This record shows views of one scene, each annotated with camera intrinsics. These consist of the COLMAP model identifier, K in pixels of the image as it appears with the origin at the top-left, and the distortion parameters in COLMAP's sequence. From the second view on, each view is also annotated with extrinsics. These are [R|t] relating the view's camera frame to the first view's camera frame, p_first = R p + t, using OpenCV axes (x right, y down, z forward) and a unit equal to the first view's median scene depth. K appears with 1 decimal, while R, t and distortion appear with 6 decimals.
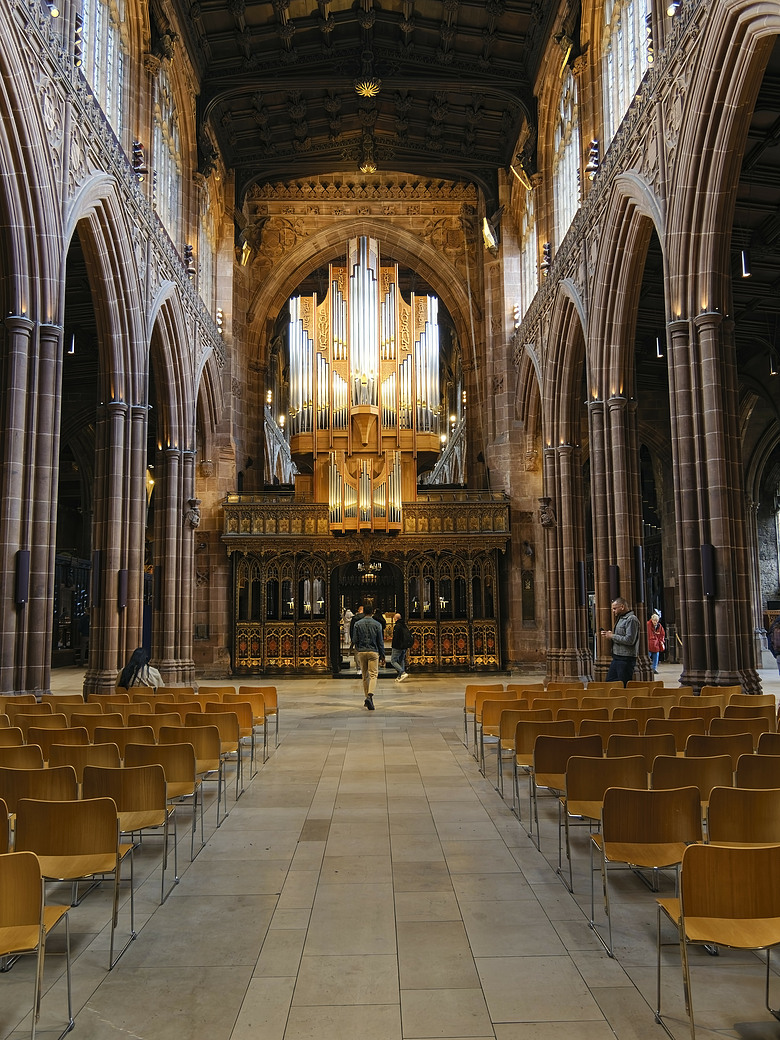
lens RADIAL K [[839.6, 0, 390.9], [0, 839.6, 521.8], [0, 0, 1]] dist [0.013785, 0.005893]
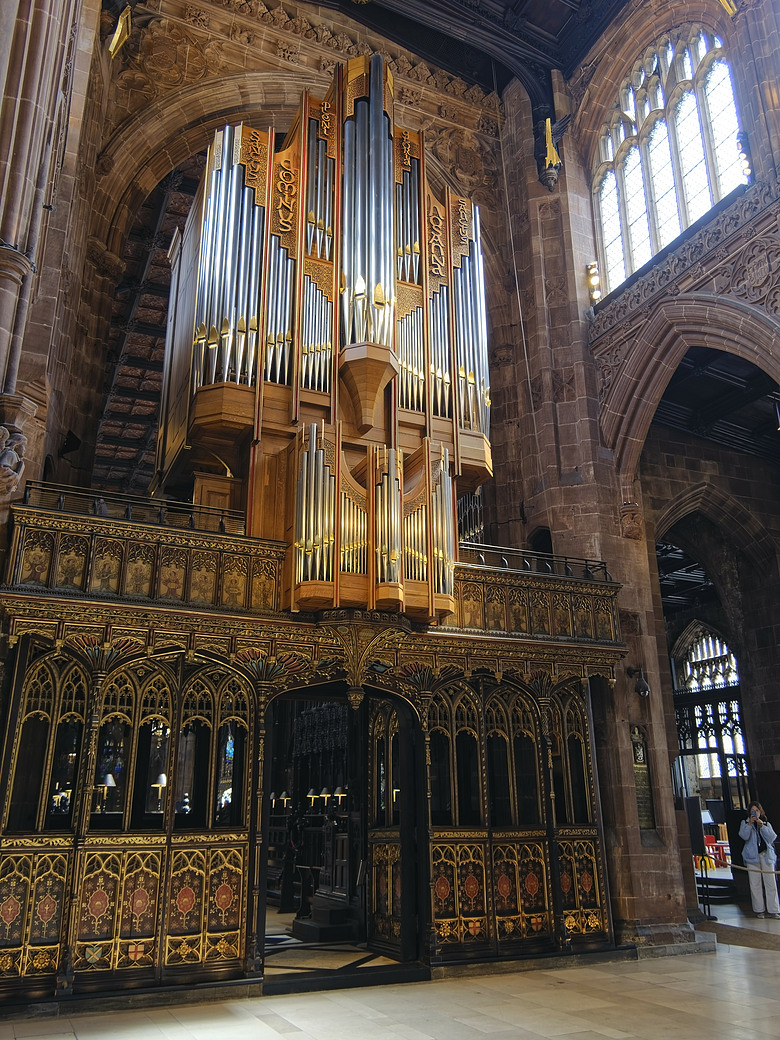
lens RADIAL K [[839.6, 0, 393.2], [0, 839.6, 523.7], [0, 0, 1]] dist [0.013785, 0.005893]
pose [[0.917447, 0.135505, 0.374071, -0.190292], [-0.049625, 0.971845, -0.230337, 0.067162], [-0.394751, 0.192759, 0.898341, 0.610924]]
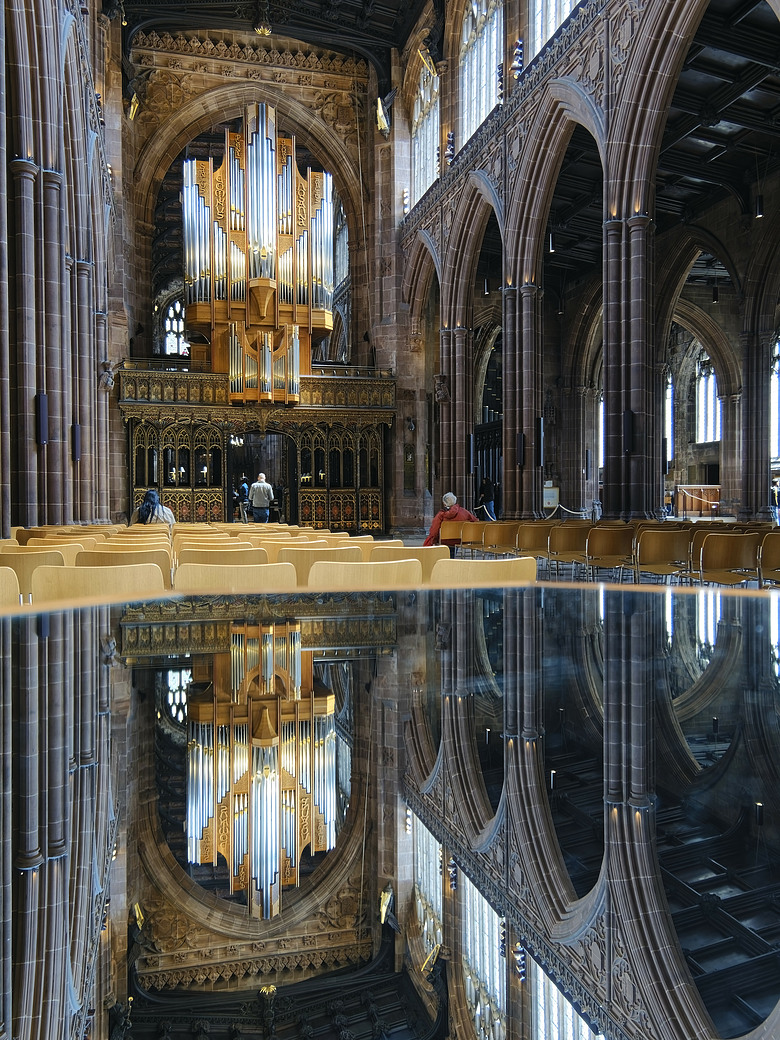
lens RADIAL K [[839.6, 0, 385.9], [0, 839.6, 521.7], [0, 0, 1]] dist [0.013785, 0.005893]
pose [[0.973521, 0.002996, 0.228579, -0.123117], [-0.032888, 0.991348, 0.127077, 0.021129], [-0.226220, -0.131229, 0.965196, -0.064845]]
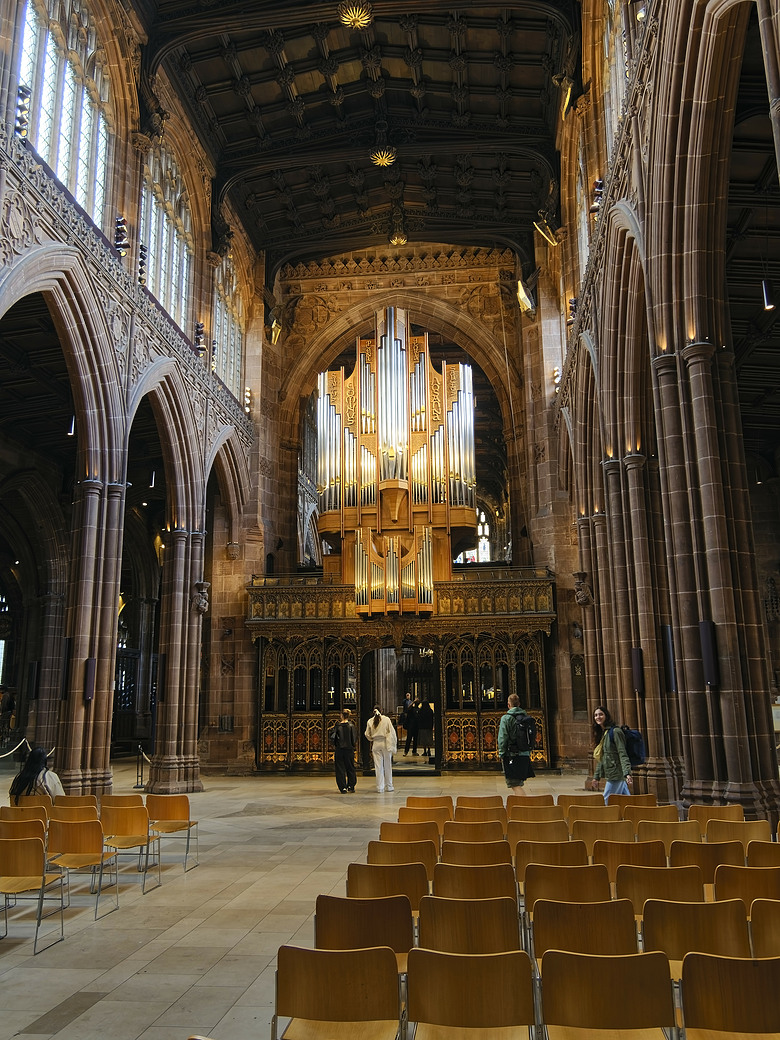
lens RADIAL K [[839.6, 0, 394.5], [0, 839.6, 524.8], [0, 0, 1]] dist [0.013785, 0.005893]
pose [[0.991898, -0.029038, -0.123673, 0.088420], [0.016906, 0.995039, -0.098034, 0.004403], [0.125907, 0.095149, 0.987469, 0.075425]]
